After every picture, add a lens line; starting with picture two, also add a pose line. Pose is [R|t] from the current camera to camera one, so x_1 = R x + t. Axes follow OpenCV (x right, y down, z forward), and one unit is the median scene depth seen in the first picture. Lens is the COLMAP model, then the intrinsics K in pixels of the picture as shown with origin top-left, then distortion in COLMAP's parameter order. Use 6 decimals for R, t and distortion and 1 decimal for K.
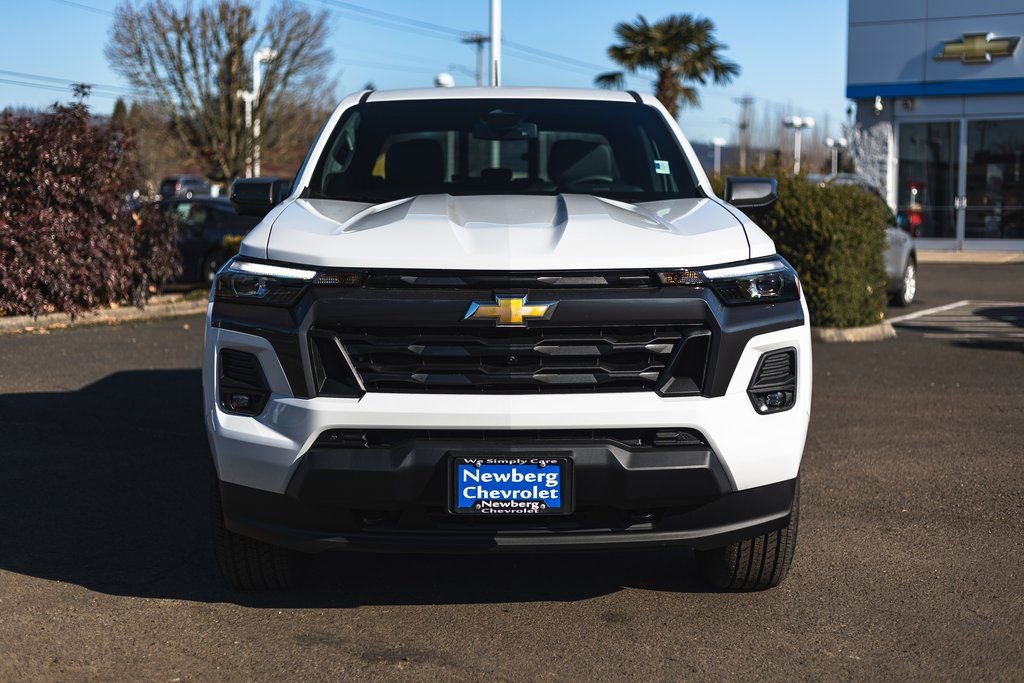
lens RADIAL K [[1460.2, 0, 509.4], [0, 1460.2, 366.3], [0, 0, 1]] dist [0.051595, 0.000000]
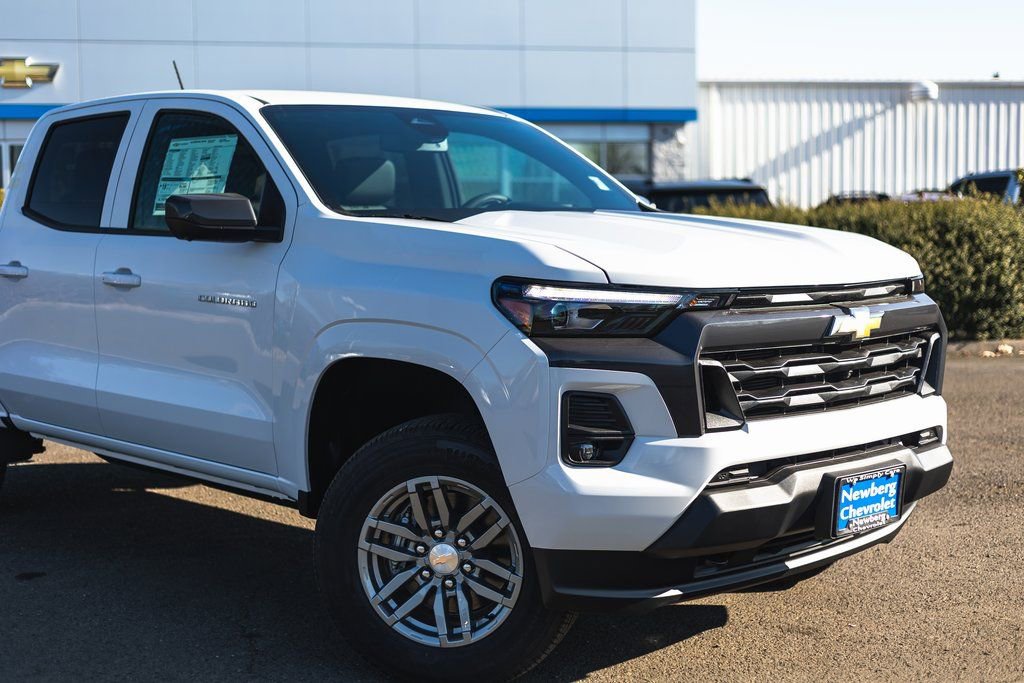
lens RADIAL K [[1460.2, 0, 505.7], [0, 1460.2, 383.3], [0, 0, 1]] dist [0.051595, 0.000000]
pose [[0.752101, -0.085511, 0.653477, -0.797767], [0.090162, 0.995574, 0.026506, -0.044110], [-0.652851, 0.038983, 0.756482, 0.394771]]
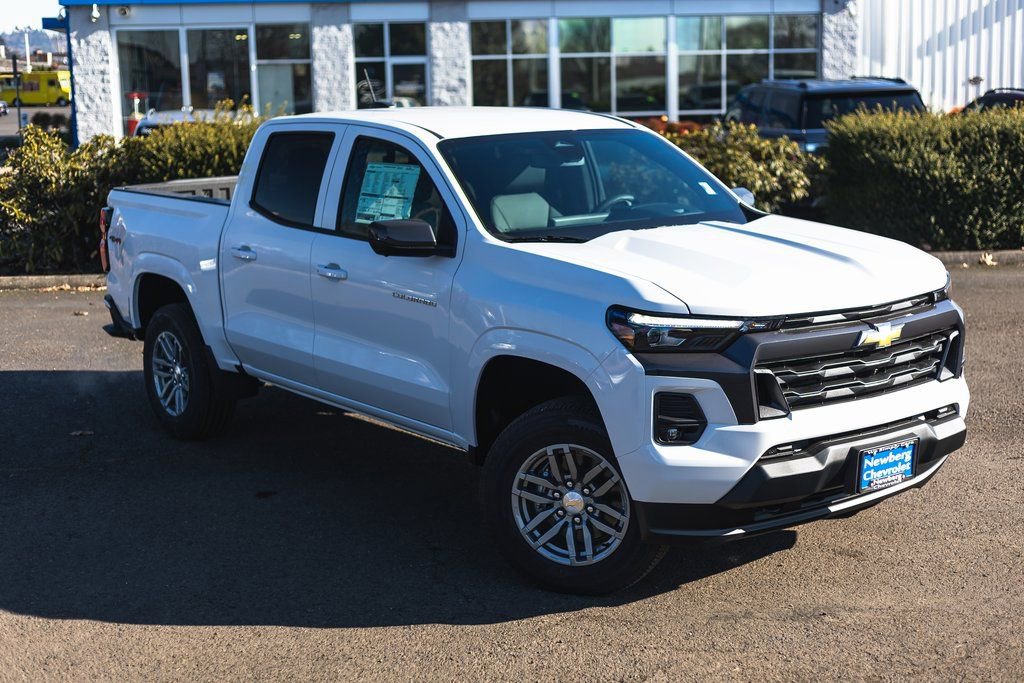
lens RADIAL K [[1497.3, 0, 532.9], [0, 1497.3, 388.2], [0, 0, 1]] dist [0.081362, 0.000000]
pose [[0.811312, -0.142972, 0.566861, -0.996535], [0.094428, 0.988951, 0.114281, -0.169789], [-0.576936, -0.039190, 0.815848, 0.067451]]
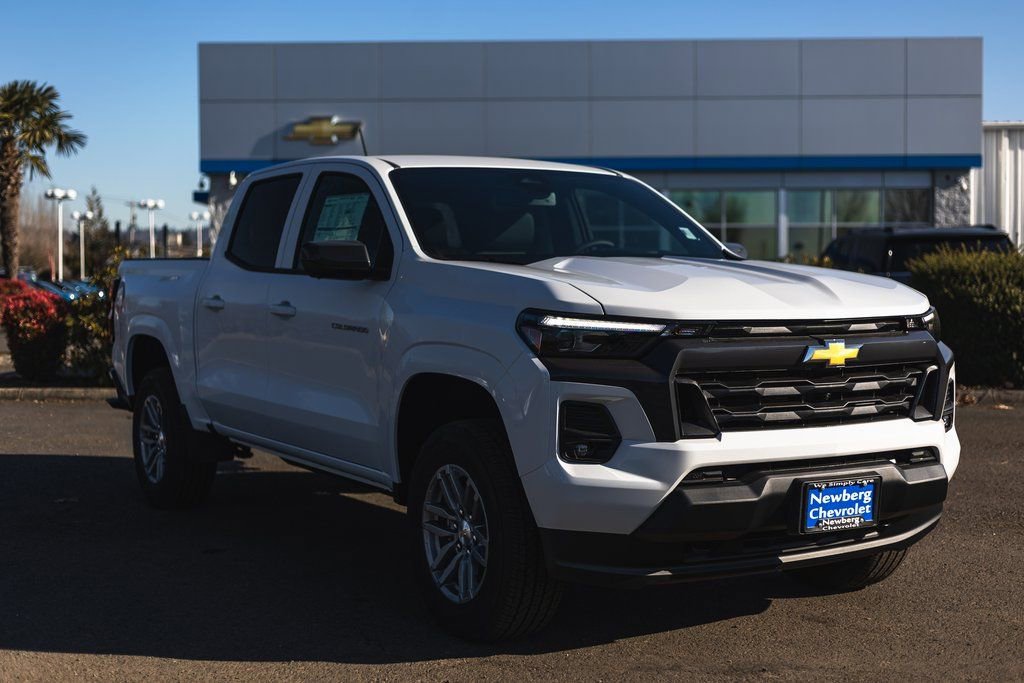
lens RADIAL K [[1460.2, 0, 489.8], [0, 1460.2, 377.6], [0, 0, 1]] dist [0.051595, 0.000000]
pose [[0.877513, -0.042578, 0.477659, -0.765099], [0.062440, 0.997716, -0.025774, -0.005757], [-0.475470, 0.052442, 0.878167, 0.107374]]
